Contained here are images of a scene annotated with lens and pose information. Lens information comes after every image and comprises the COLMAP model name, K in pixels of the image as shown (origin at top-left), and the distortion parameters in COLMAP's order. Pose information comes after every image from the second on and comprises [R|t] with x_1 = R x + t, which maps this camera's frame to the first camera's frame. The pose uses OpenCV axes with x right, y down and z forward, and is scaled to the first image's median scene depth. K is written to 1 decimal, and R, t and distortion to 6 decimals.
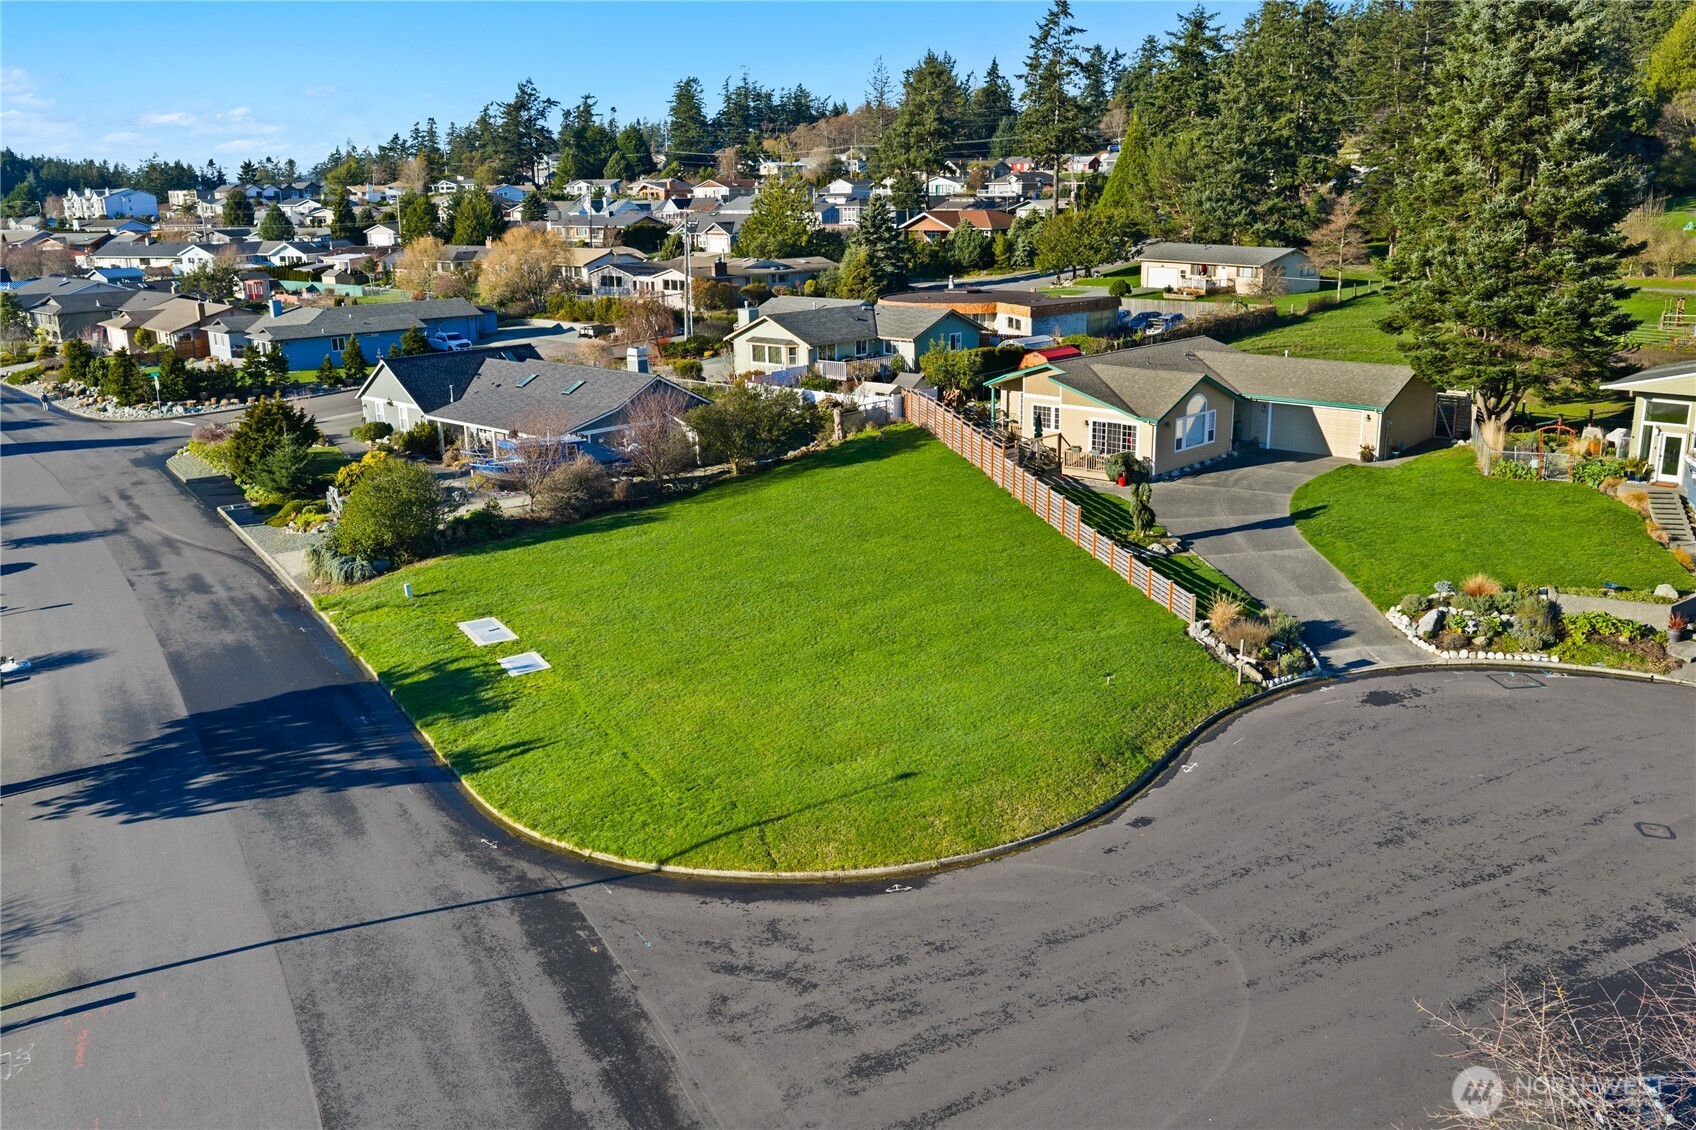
lens RADIAL K [[1410.0, 0, 864.7], [0, 1410.0, 568.7], [0, 0, 1]] dist [0.047664, -0.092447]
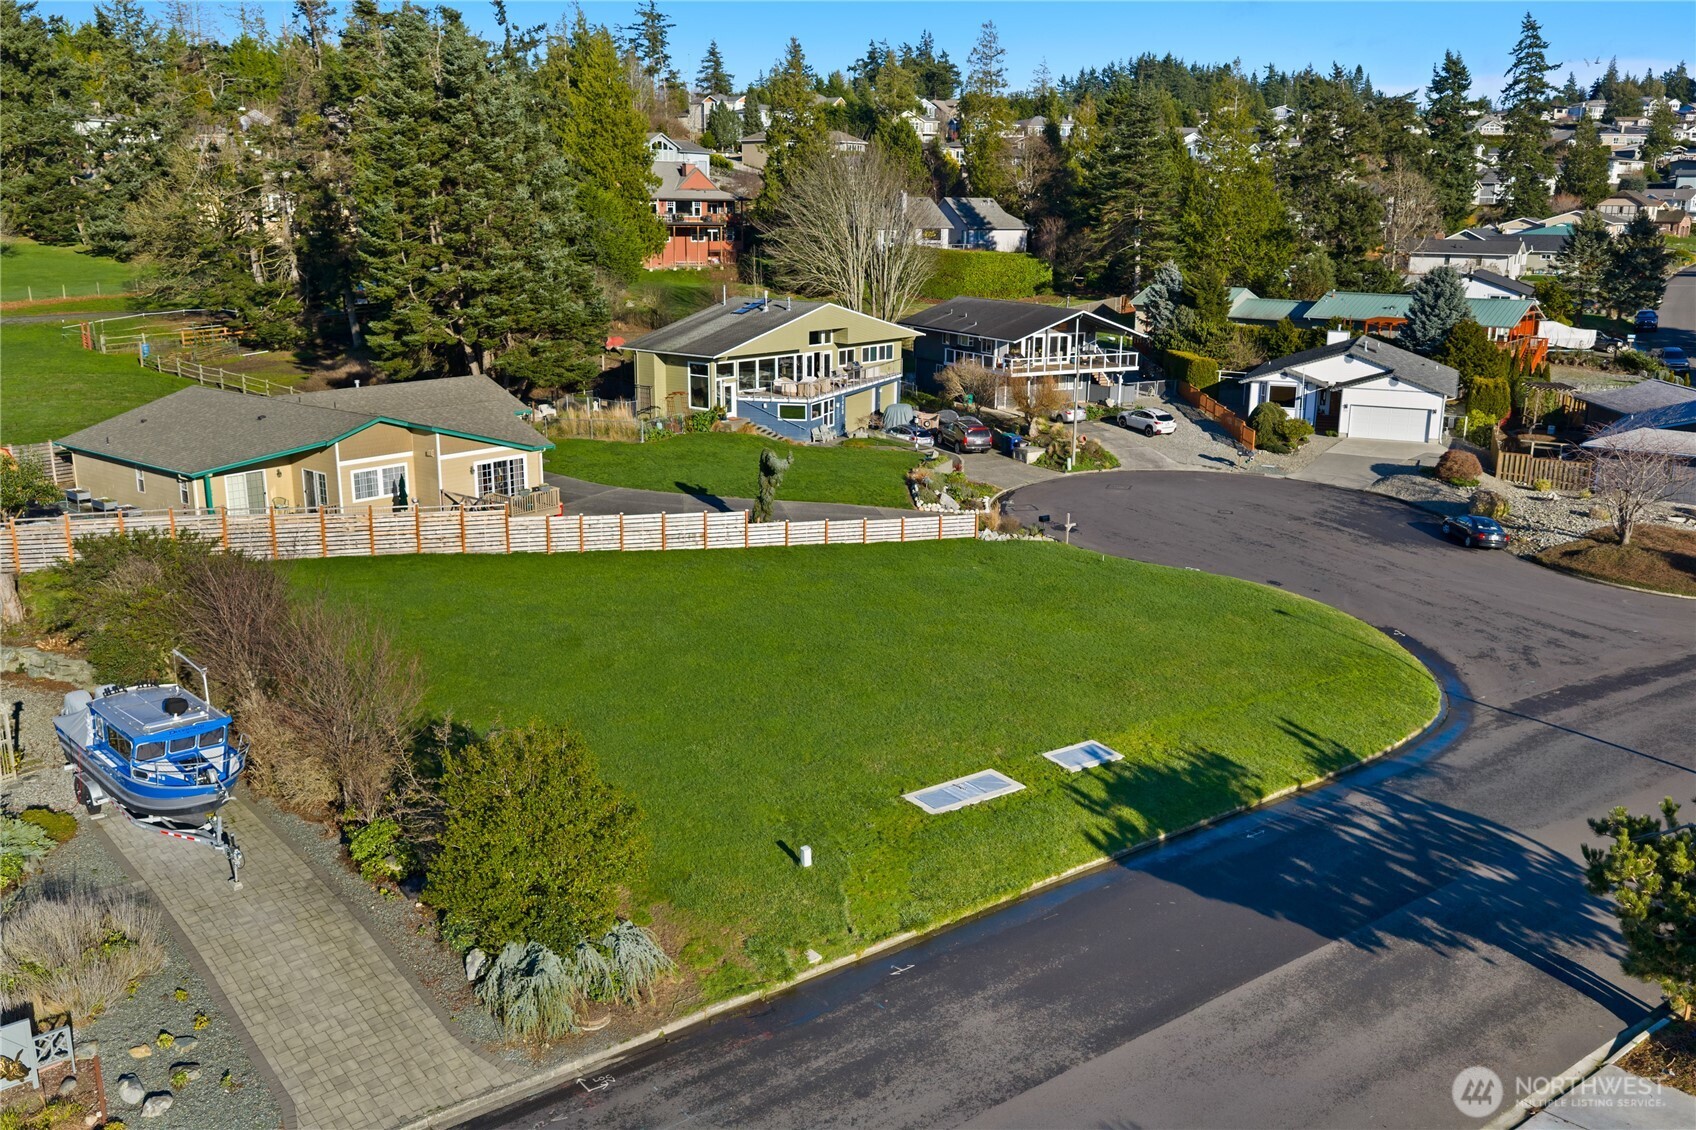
lens RADIAL K [[1410.0, 0, 864.7], [0, 1410.0, 568.7], [0, 0, 1]] dist [0.047664, -0.092447]
pose [[-0.095704, -0.236768, 0.966841, -1.158716], [0.254946, 0.933071, 0.253734, -0.326177], [-0.962208, 0.270776, -0.028935, 1.263651]]
